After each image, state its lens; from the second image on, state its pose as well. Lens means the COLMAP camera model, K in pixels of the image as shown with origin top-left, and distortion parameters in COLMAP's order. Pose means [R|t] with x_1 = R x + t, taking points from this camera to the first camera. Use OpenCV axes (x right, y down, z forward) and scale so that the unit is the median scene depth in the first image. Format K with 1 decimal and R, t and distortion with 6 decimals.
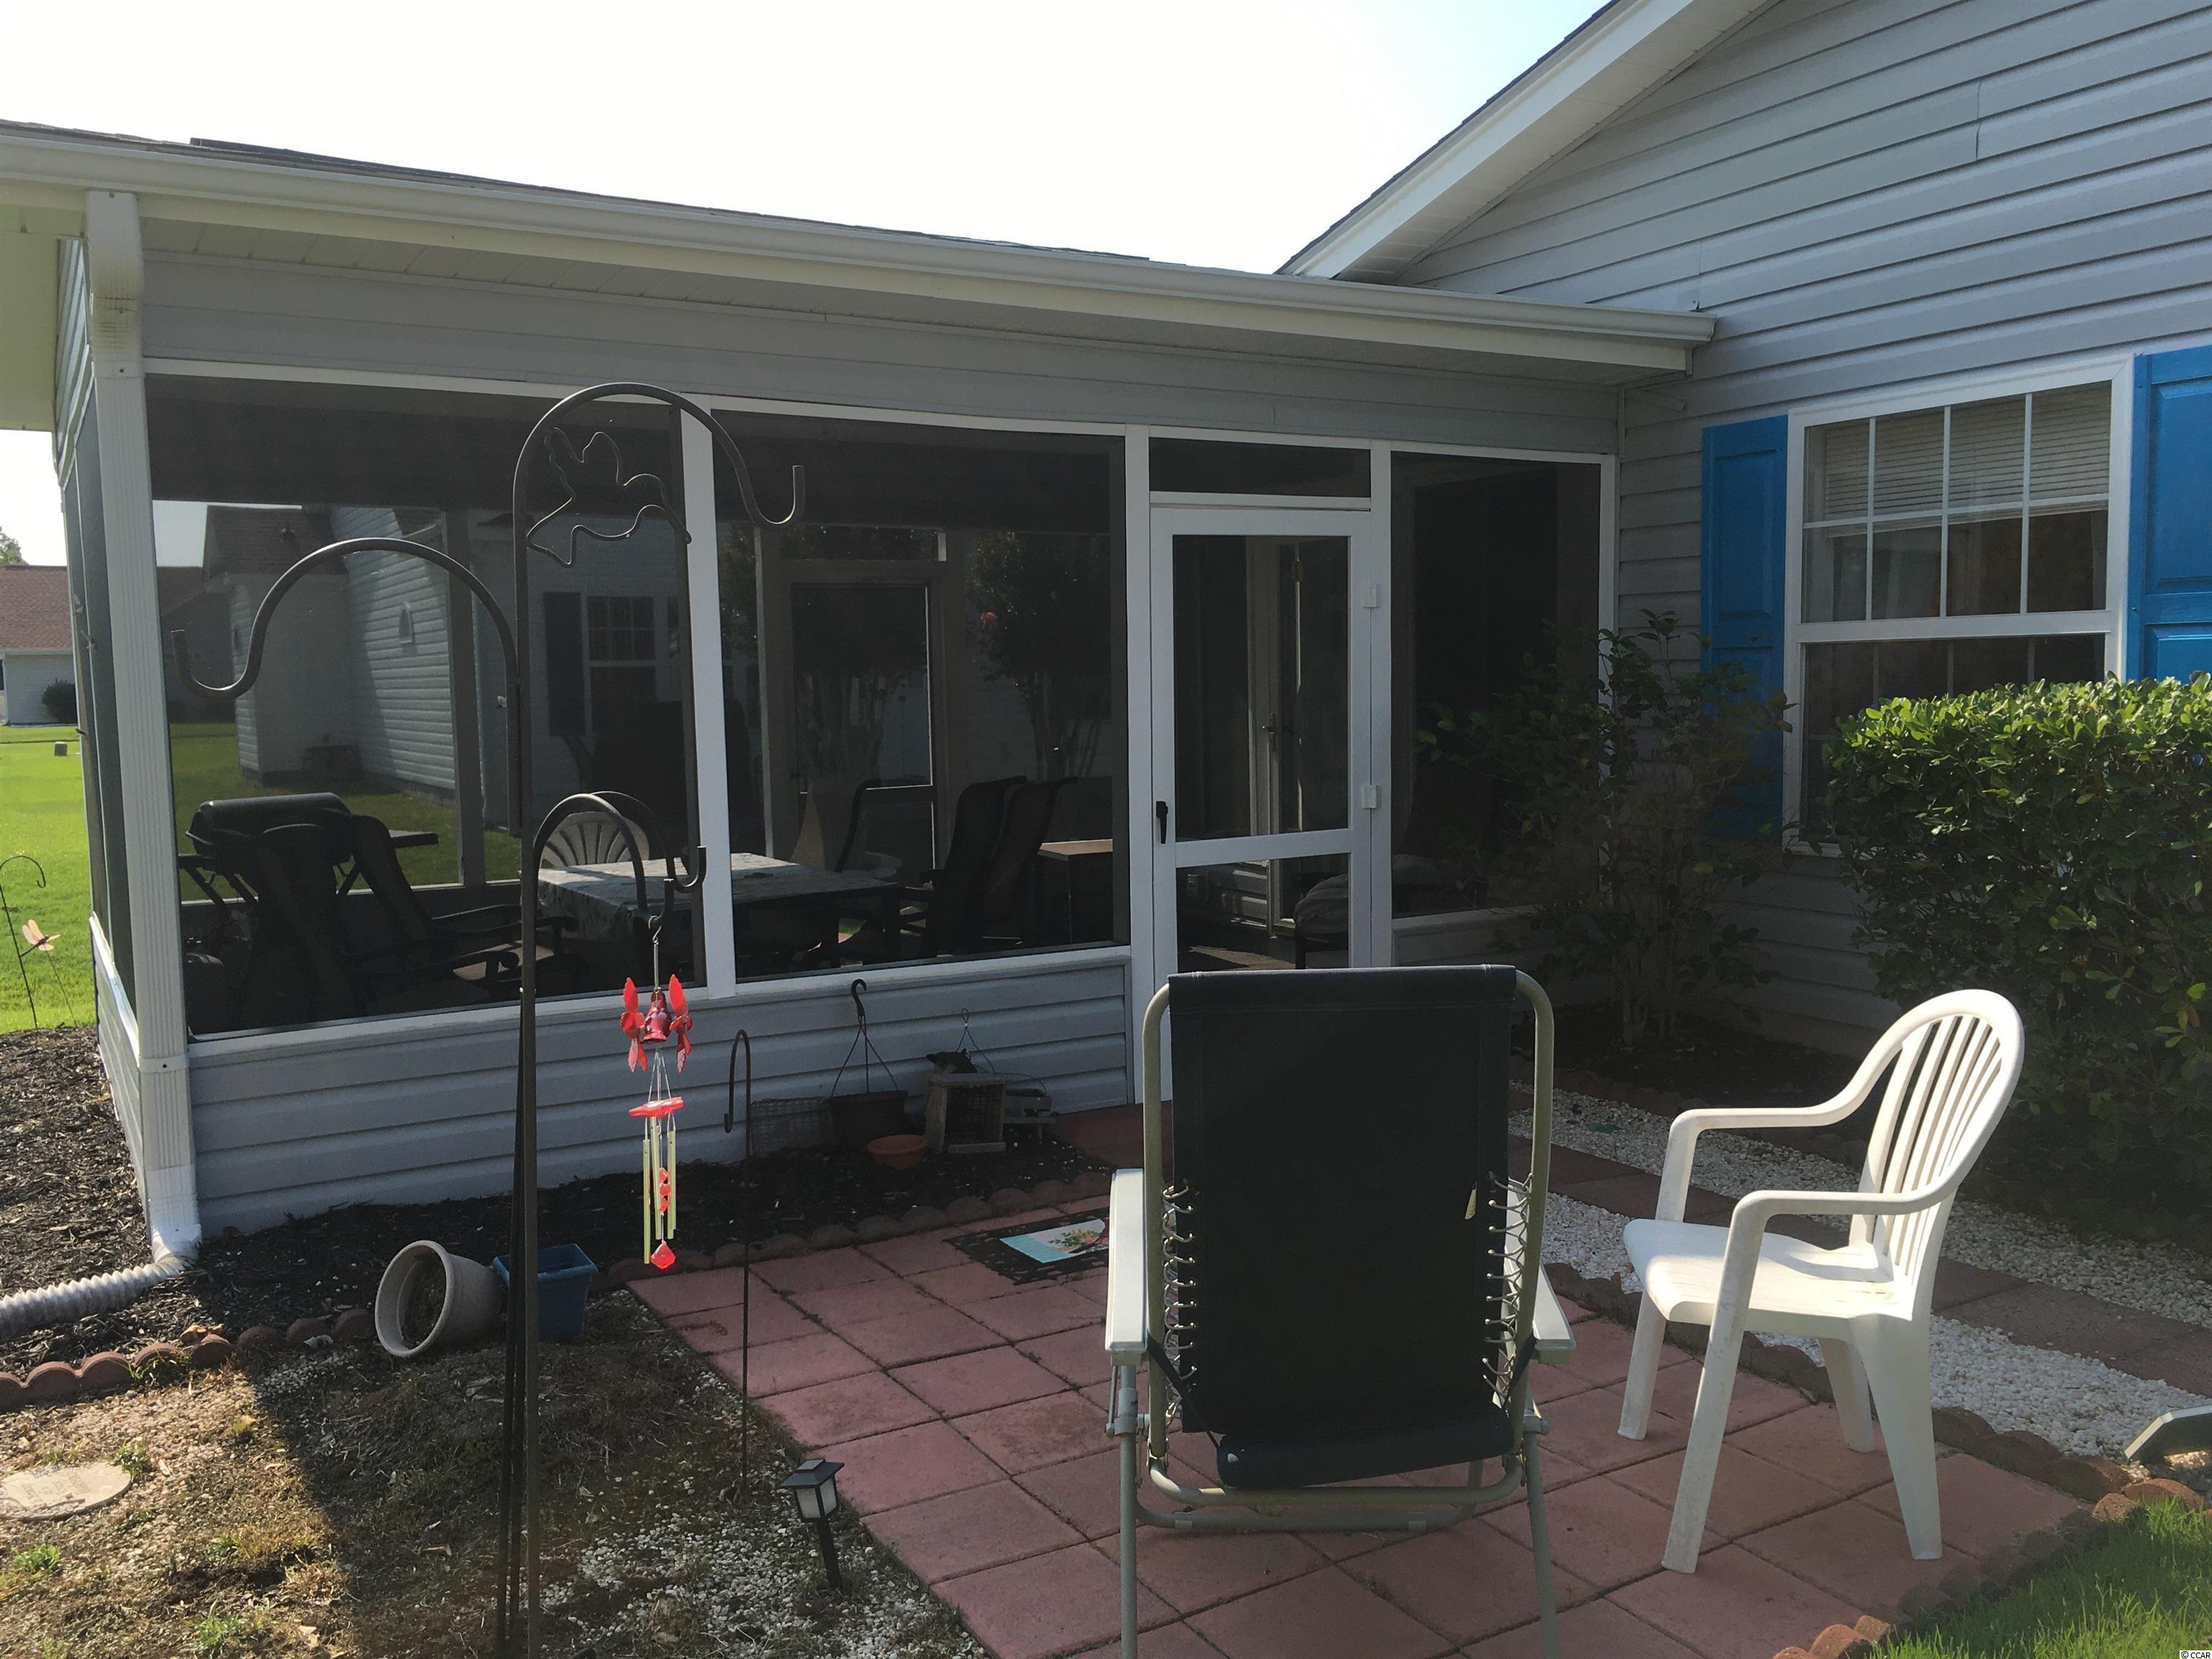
lens RADIAL K [[1889.7, 0, 1107.3], [0, 1889.7, 827.0], [0, 0, 1]] dist [0.087501, -0.105753]
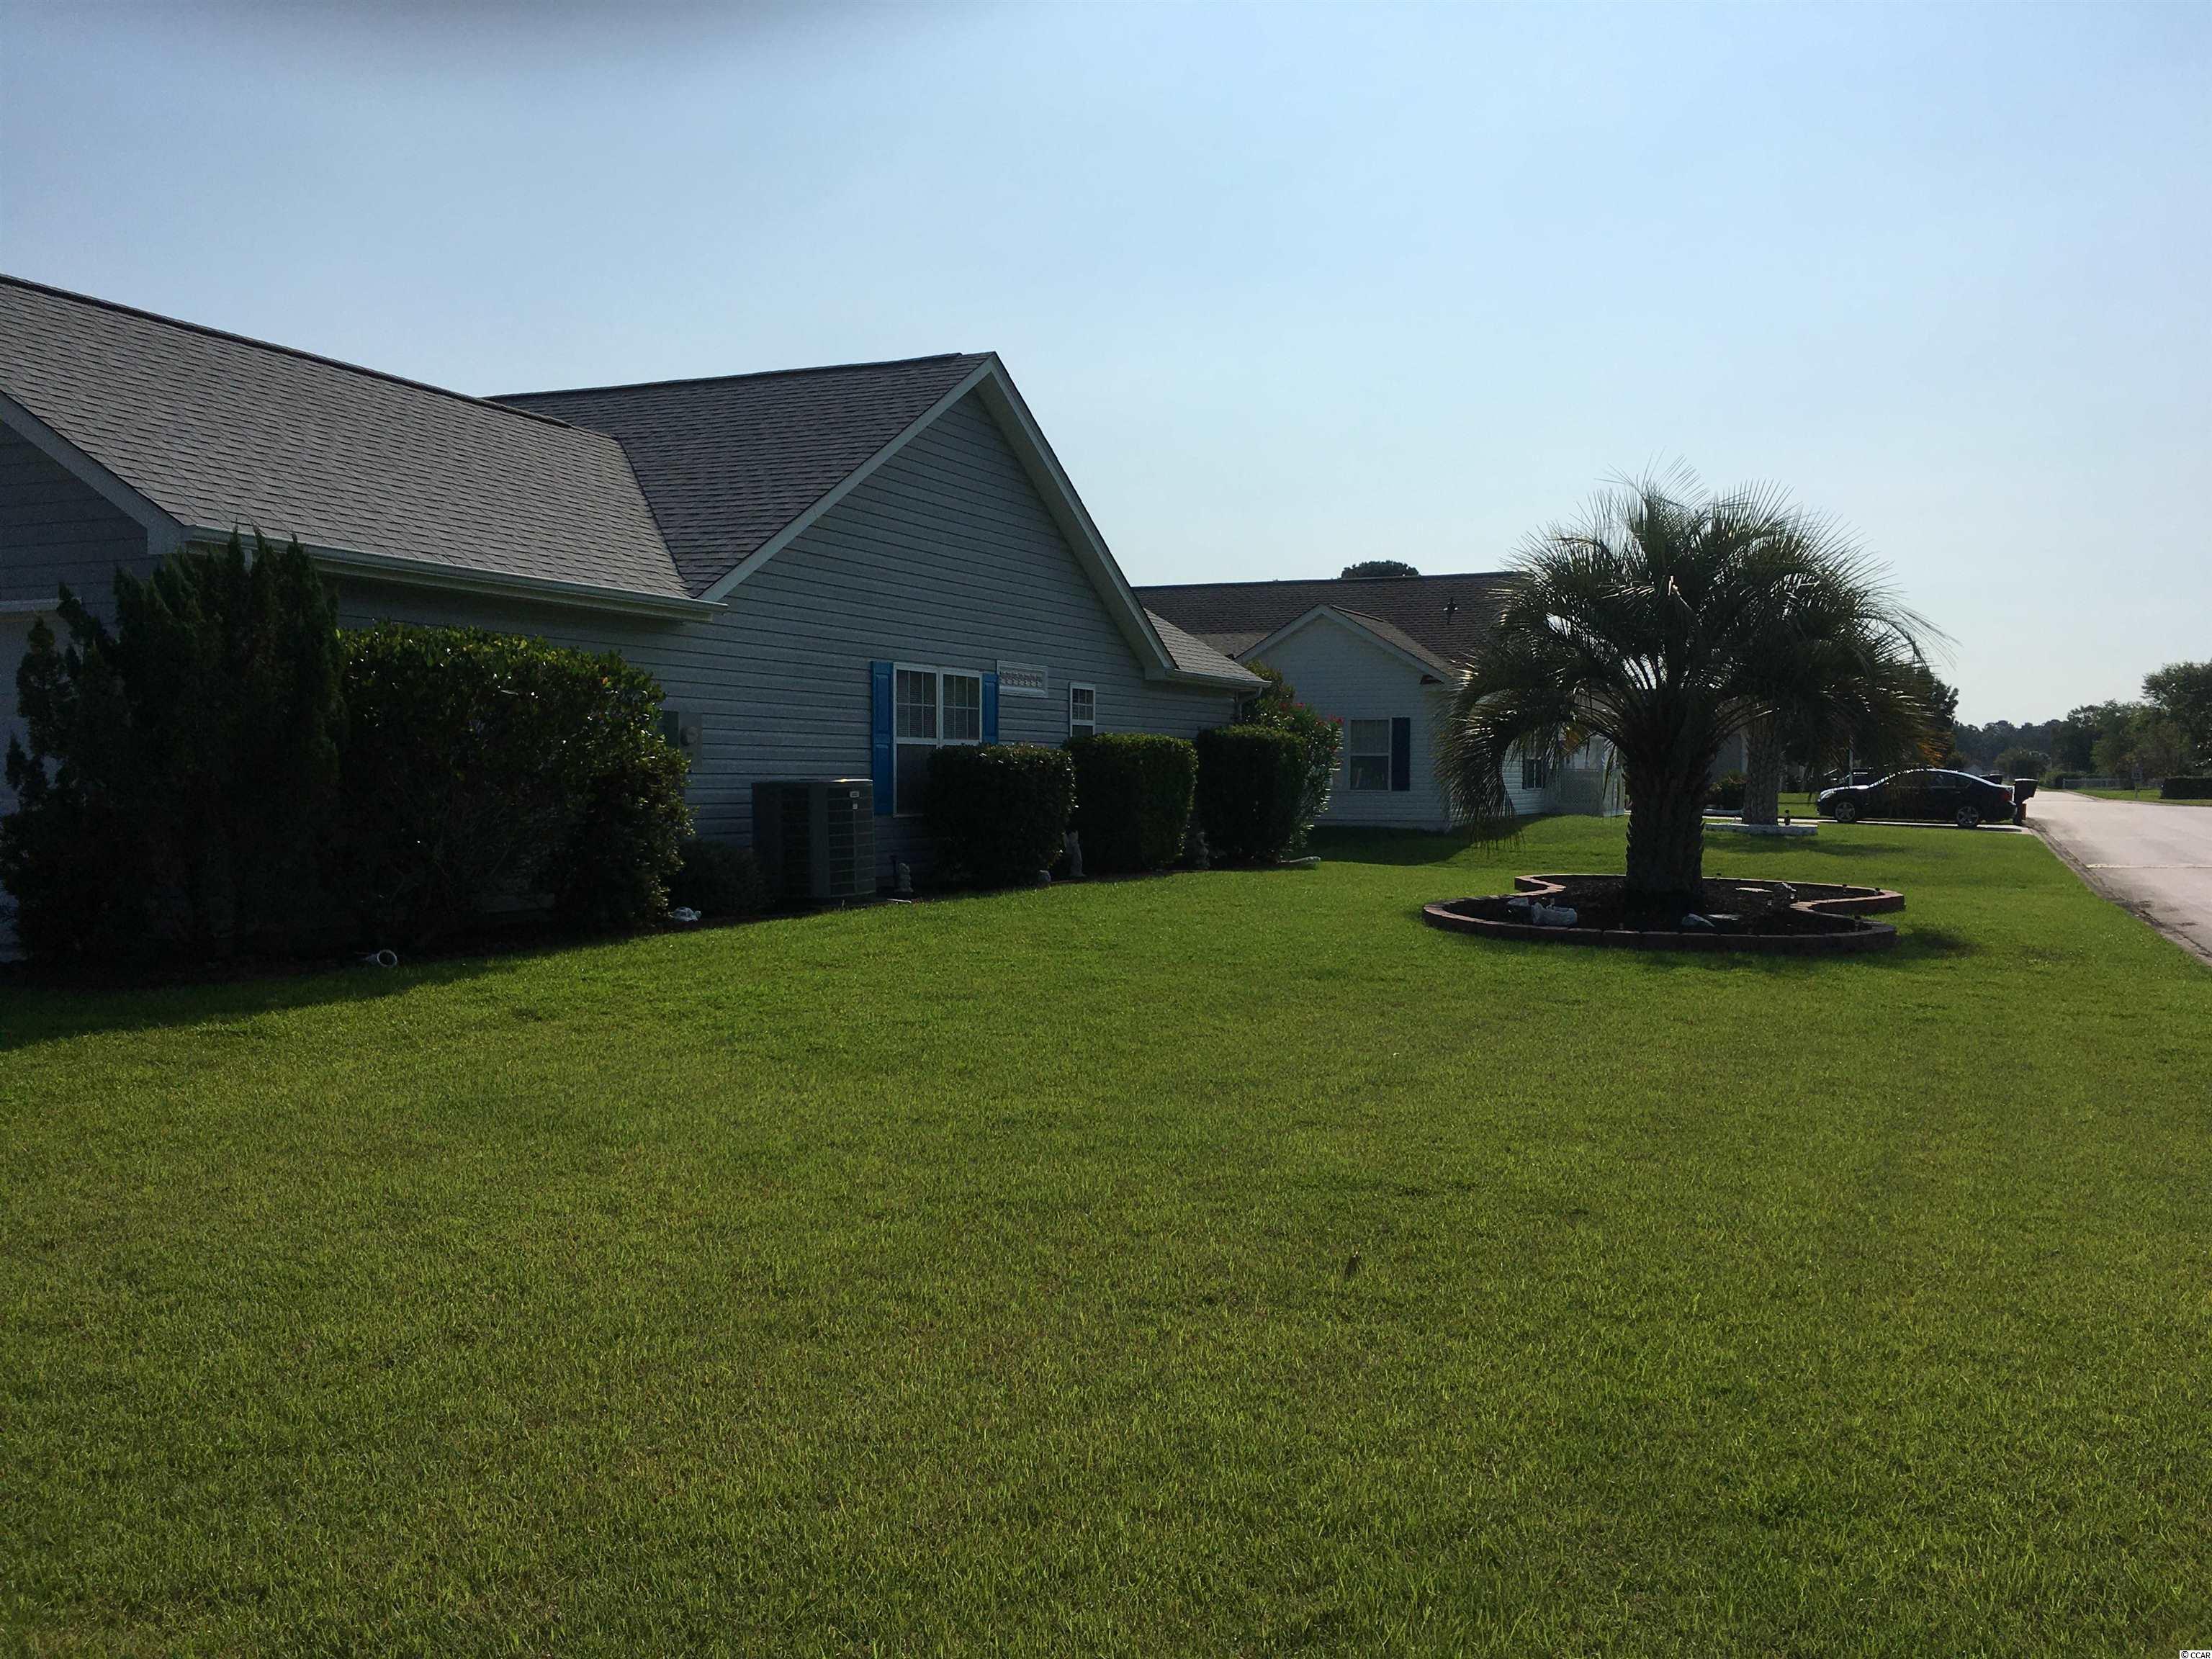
lens RADIAL K [[1889.7, 0, 1105.8], [0, 1889.7, 829.6], [0, 0, 1]] dist [0.087501, -0.105753]
pose [[-0.580976, -0.004031, 0.813911, -2.174745], [0.075117, 0.995454, 0.058549, -0.112481], [-0.810447, 0.095154, -0.578032, 2.450470]]
